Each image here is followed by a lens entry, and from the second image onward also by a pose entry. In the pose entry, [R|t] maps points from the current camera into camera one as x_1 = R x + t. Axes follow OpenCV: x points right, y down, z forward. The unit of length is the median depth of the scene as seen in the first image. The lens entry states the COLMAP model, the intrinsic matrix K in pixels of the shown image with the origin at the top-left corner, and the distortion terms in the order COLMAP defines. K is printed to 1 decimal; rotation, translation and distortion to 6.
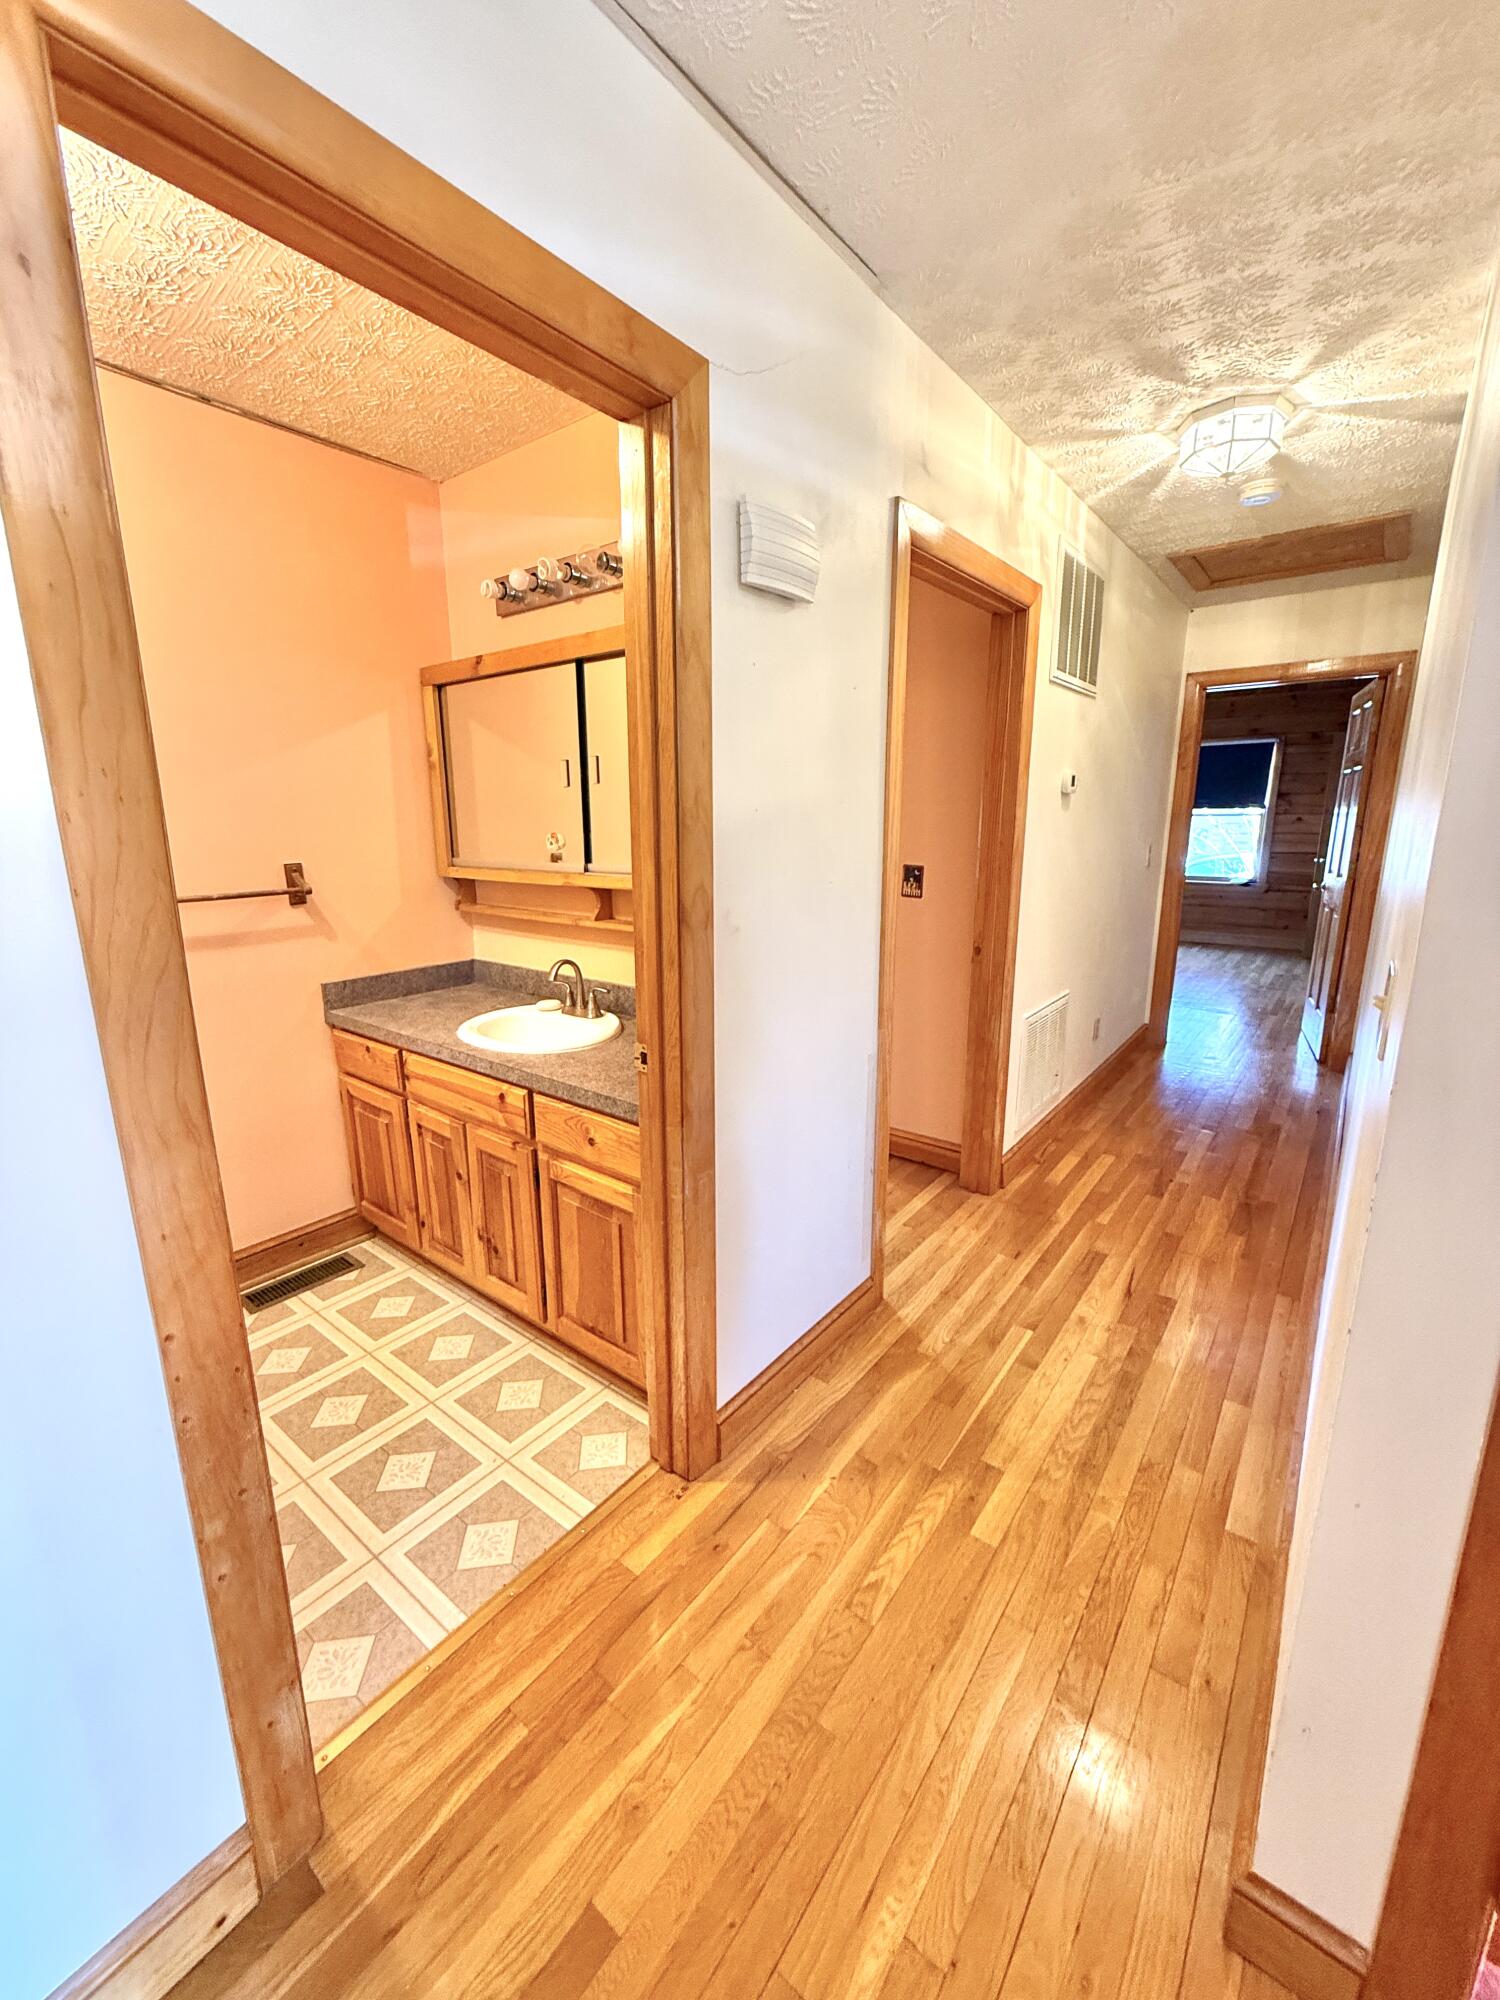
lens RADIAL K [[799.0, 0, 750.2], [0, 799.0, 993.6], [0, 0, 1]] dist [-0.001906, 0.000371]
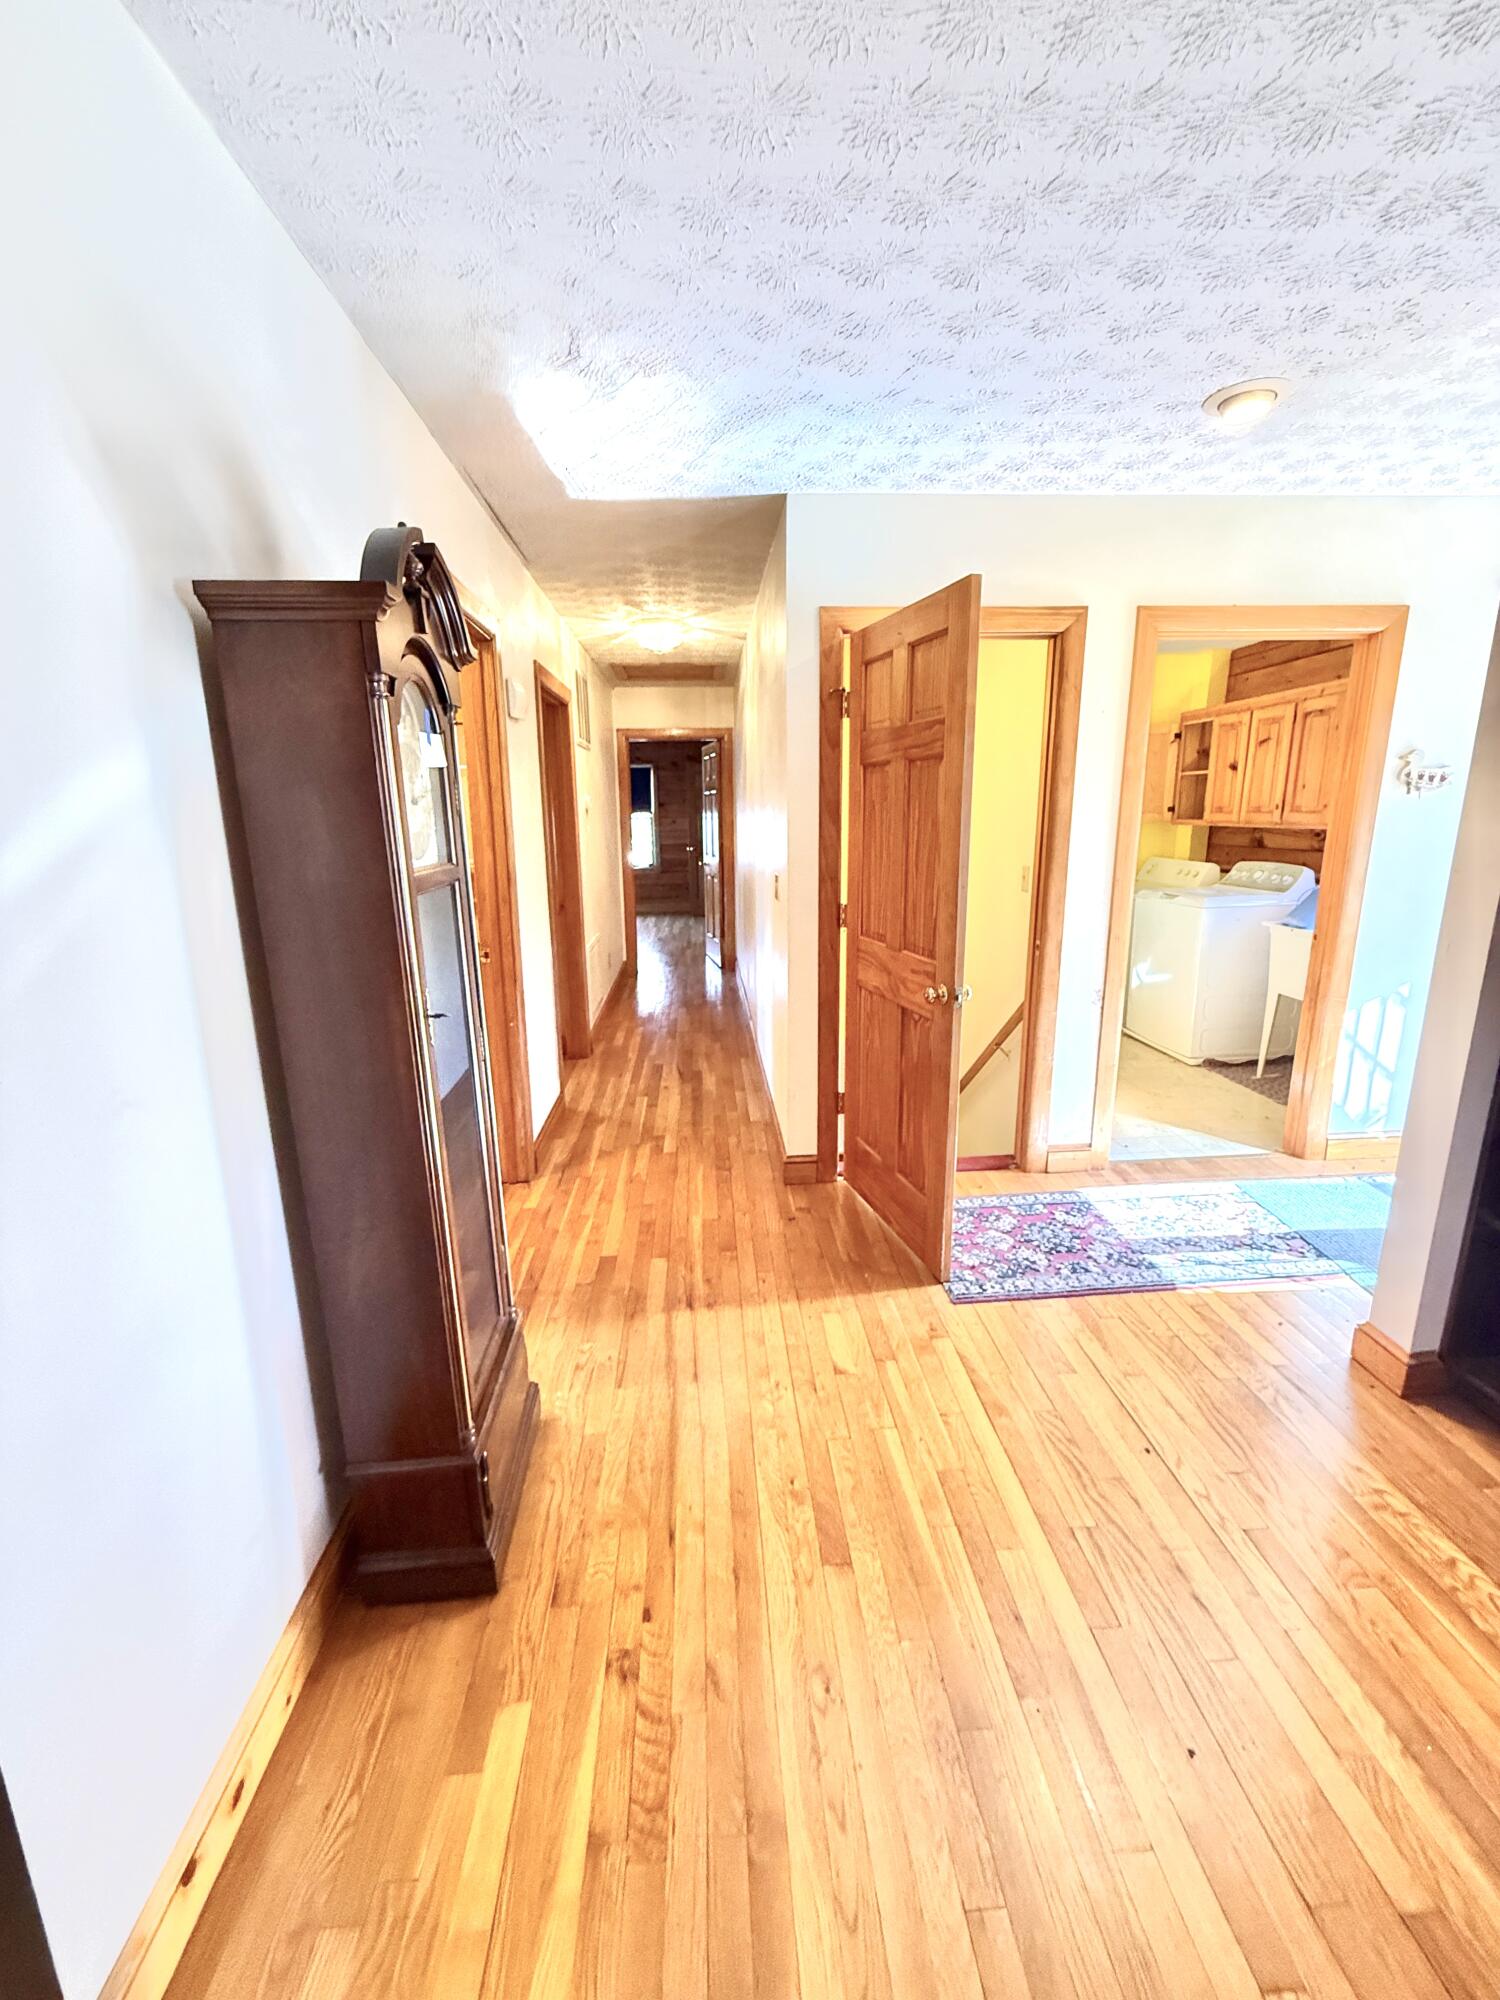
lens RADIAL K [[799.0, 0, 752.8], [0, 799.0, 999.8], [0, 0, 1]] dist [-0.001906, 0.000371]
pose [[0.749317, -0.156430, 0.643470, -0.607291], [0.154056, 0.986217, 0.060356, 0.115206], [-0.644042, 0.053905, 0.763088, -0.585916]]
